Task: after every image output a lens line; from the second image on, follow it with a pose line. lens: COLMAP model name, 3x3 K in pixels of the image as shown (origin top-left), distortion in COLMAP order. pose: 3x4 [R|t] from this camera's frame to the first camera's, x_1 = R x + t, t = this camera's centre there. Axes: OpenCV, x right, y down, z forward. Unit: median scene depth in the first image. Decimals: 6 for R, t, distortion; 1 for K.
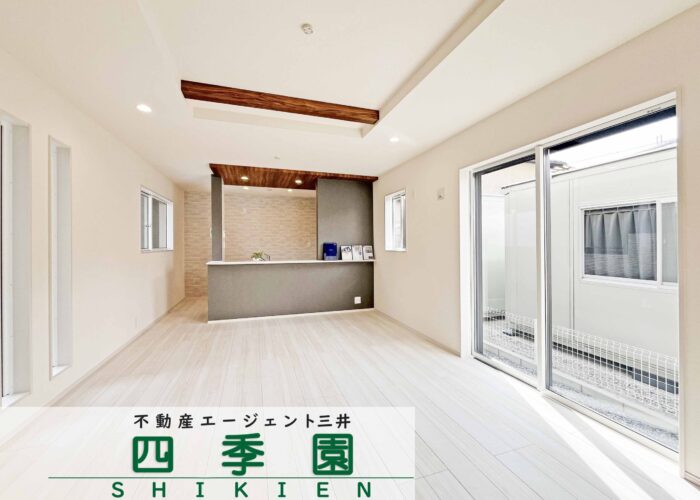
lens RADIAL K [[278.3, 0, 343.1], [0, 278.3, 251.7], [0, 0, 1]] dist [-0.000811, -0.000218]
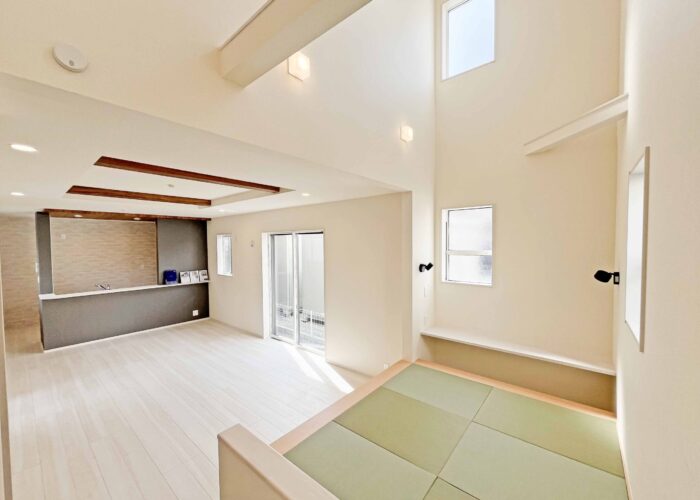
lens RADIAL K [[278.3, 0, 343.1], [0, 278.3, 251.7], [0, 0, 1]] dist [-0.000811, -0.000218]
pose [[0.844572, -0.016628, 0.535184, -0.059328], [0.015235, 0.999859, 0.007023, -0.116643], [-0.535225, 0.002222, 0.844707, -0.497899]]
